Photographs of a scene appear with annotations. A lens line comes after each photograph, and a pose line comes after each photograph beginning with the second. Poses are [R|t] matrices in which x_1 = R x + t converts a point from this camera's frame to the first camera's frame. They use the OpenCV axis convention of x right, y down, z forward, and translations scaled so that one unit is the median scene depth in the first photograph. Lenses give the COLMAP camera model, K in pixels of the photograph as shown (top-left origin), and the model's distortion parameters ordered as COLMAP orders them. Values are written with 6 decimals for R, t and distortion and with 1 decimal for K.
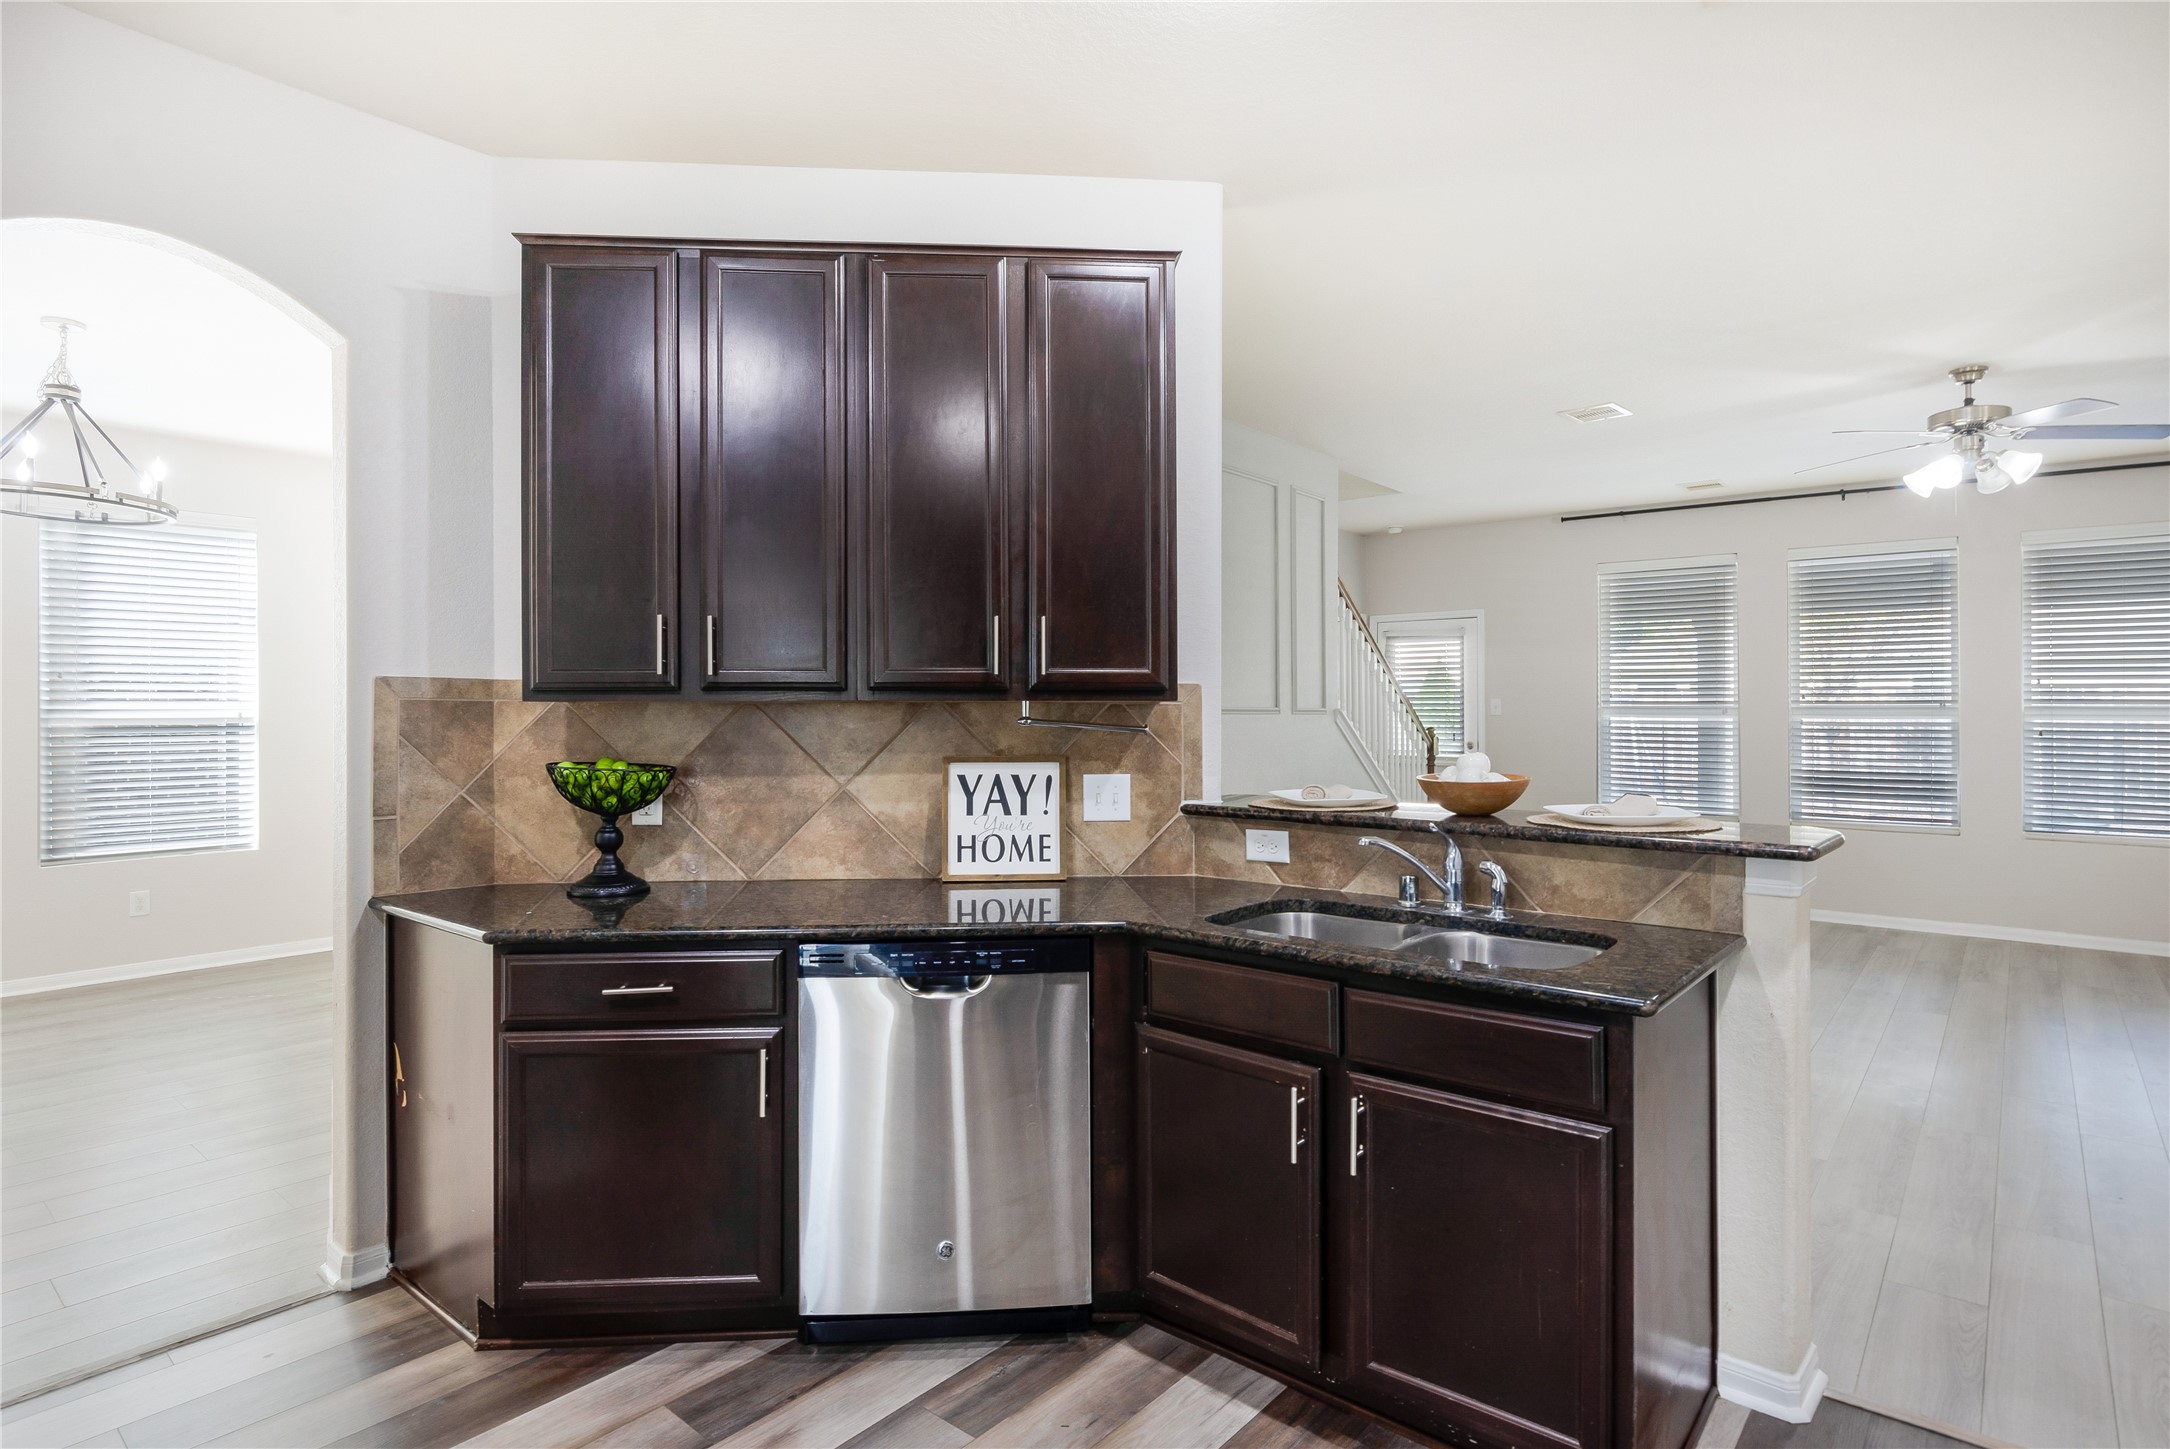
lens RADIAL K [[1111.1, 0, 1082.9], [0, 1111.1, 713.0], [0, 0, 1]] dist [-0.007052, -0.000768]
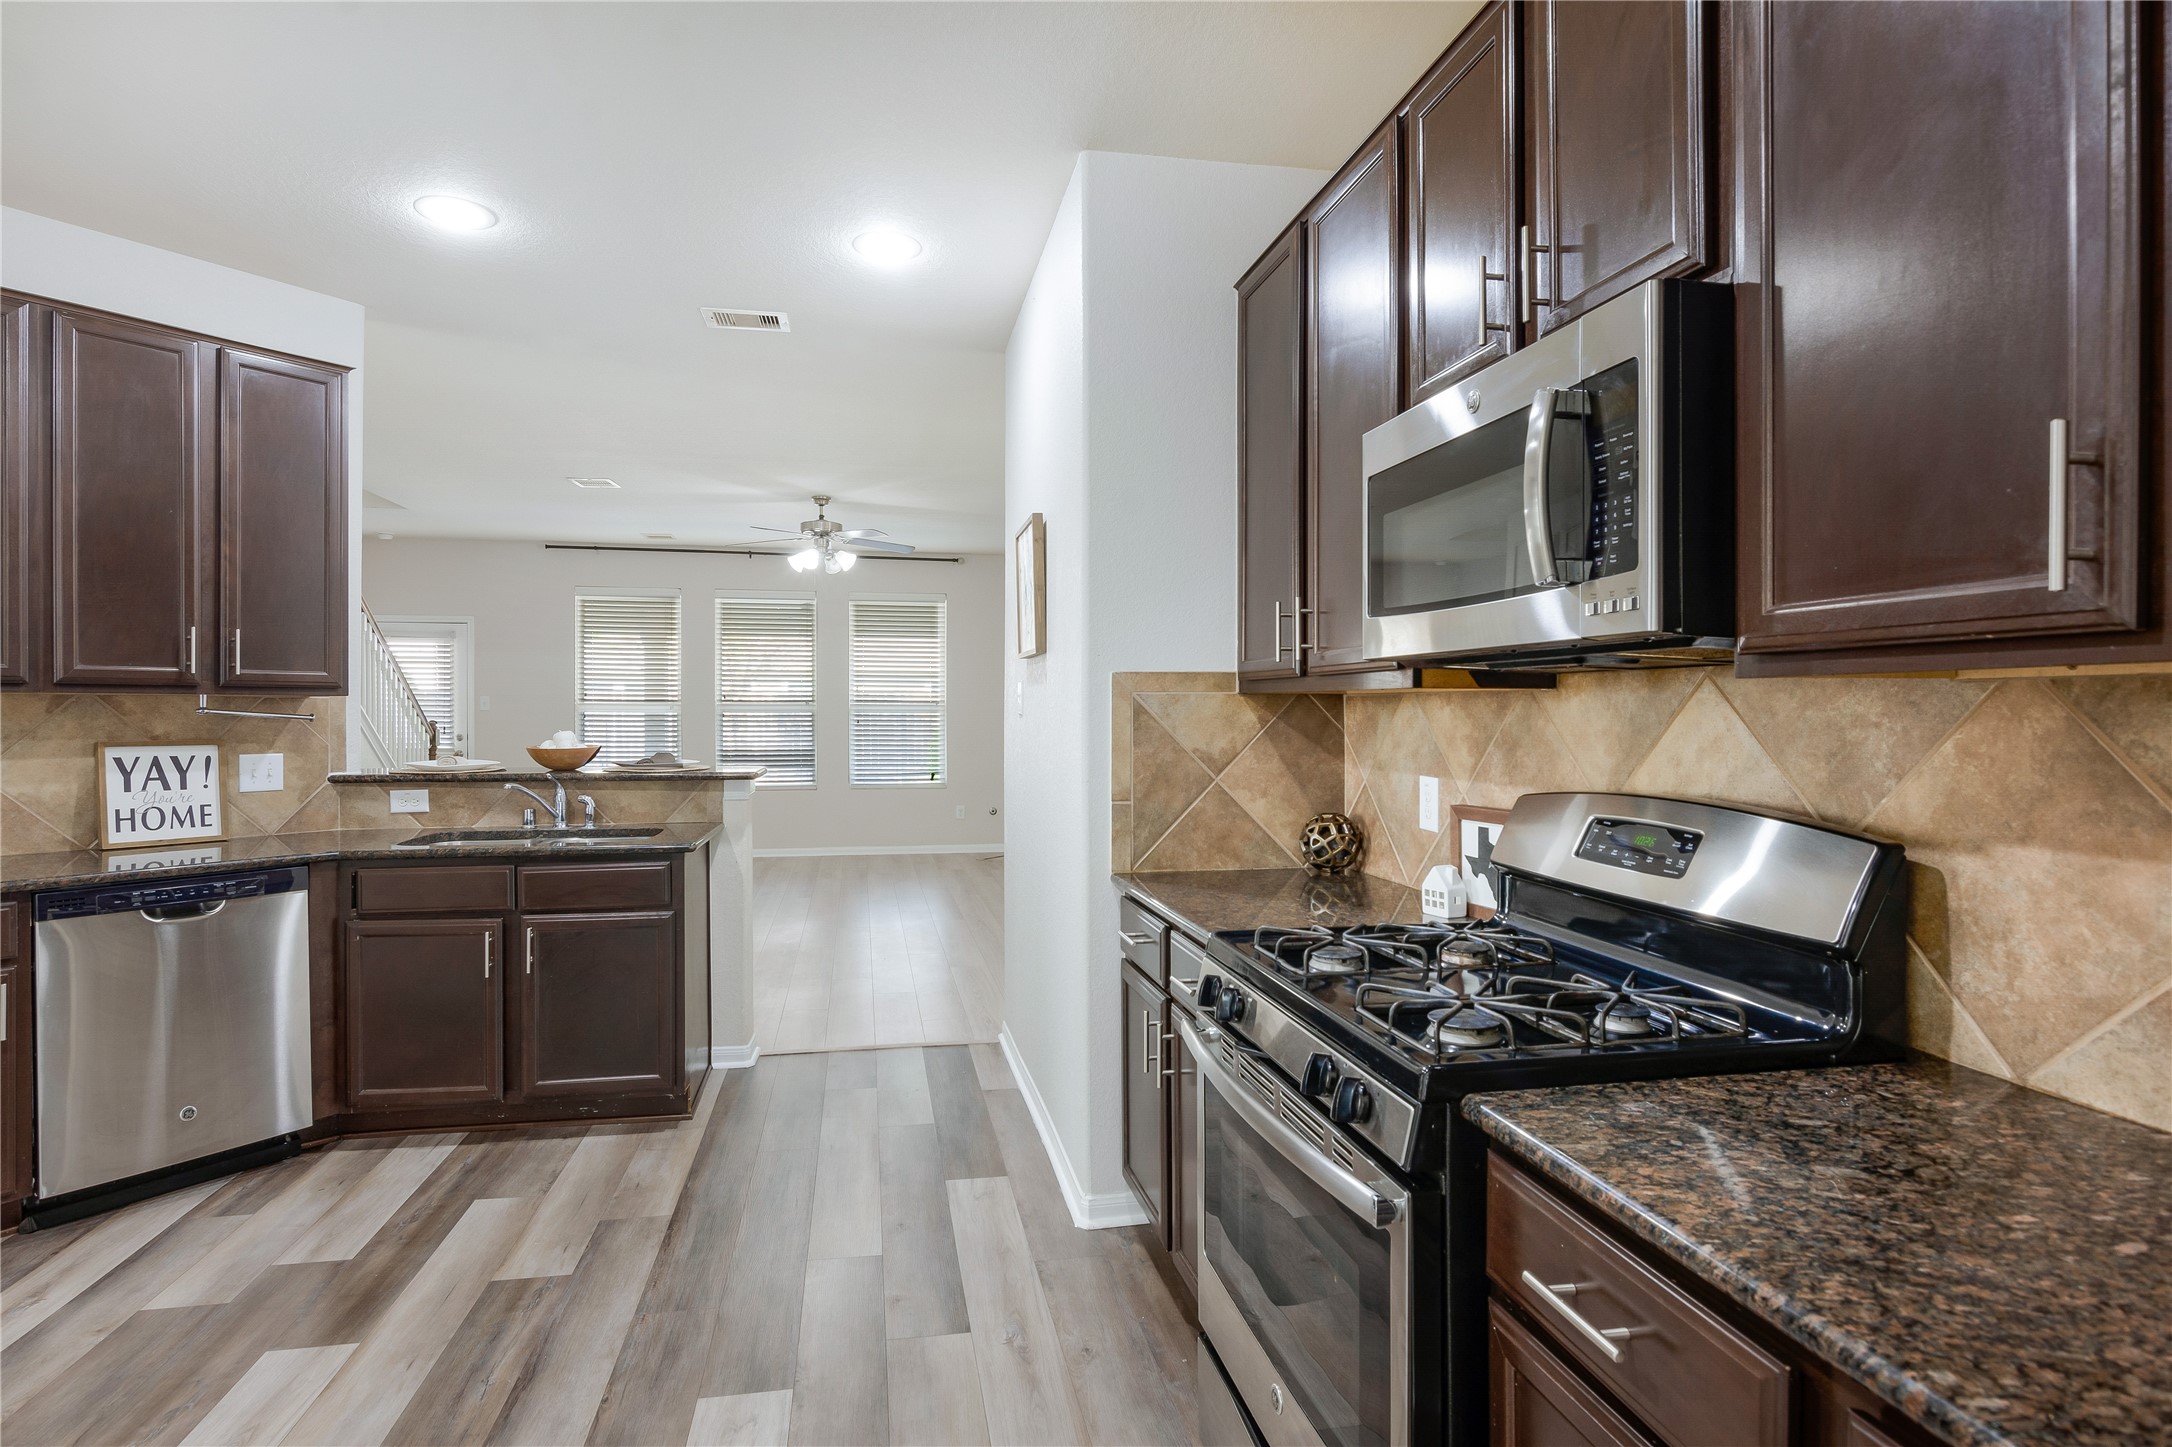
lens RADIAL K [[1112.1, 0, 1083.9], [0, 1112.1, 711.9], [0, 0, 1]] dist [-0.007052, -0.000768]
pose [[0.618042, 0.000580, 0.786145, -0.392411], [-0.000623, 1.000000, -0.000248, 0.008006], [-0.786145, -0.000336, 0.618042, -0.503666]]
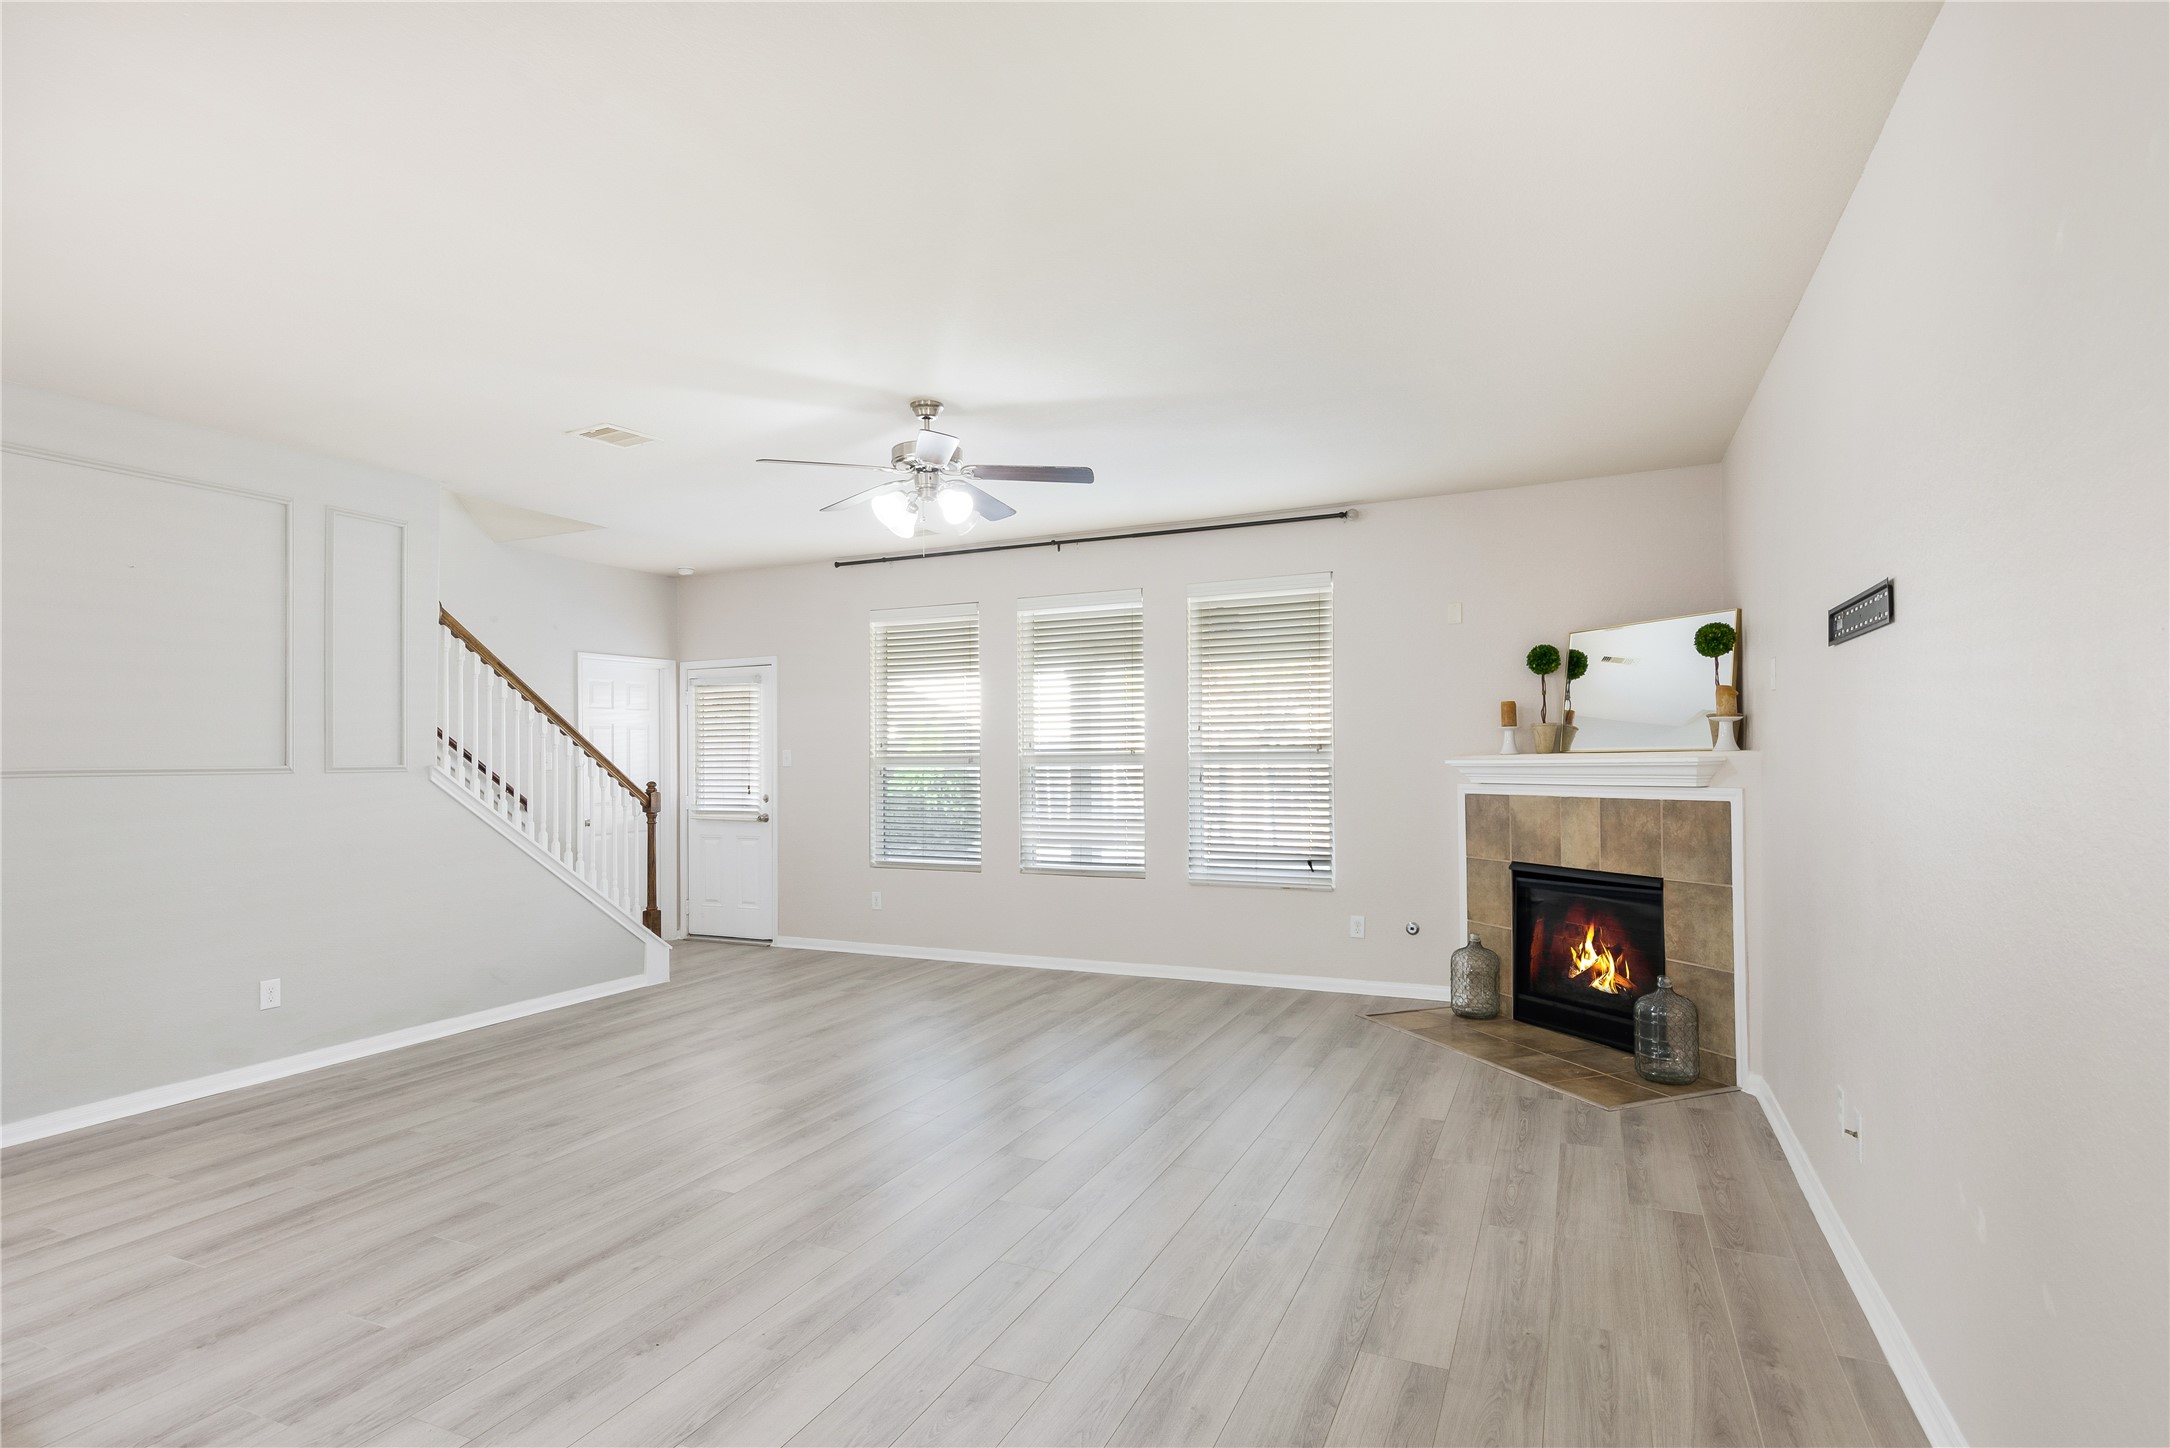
lens RADIAL K [[1081.6, 0, 1055.3], [0, 1081.6, 742.8], [0, 0, 1]] dist [0.026353, 0.000224]
pose [[0.972469, -0.007270, 0.232917, 1.106355], [0.011257, 0.999812, -0.015793, -0.004625], [-0.232759, 0.017981, 0.972368, 0.110458]]
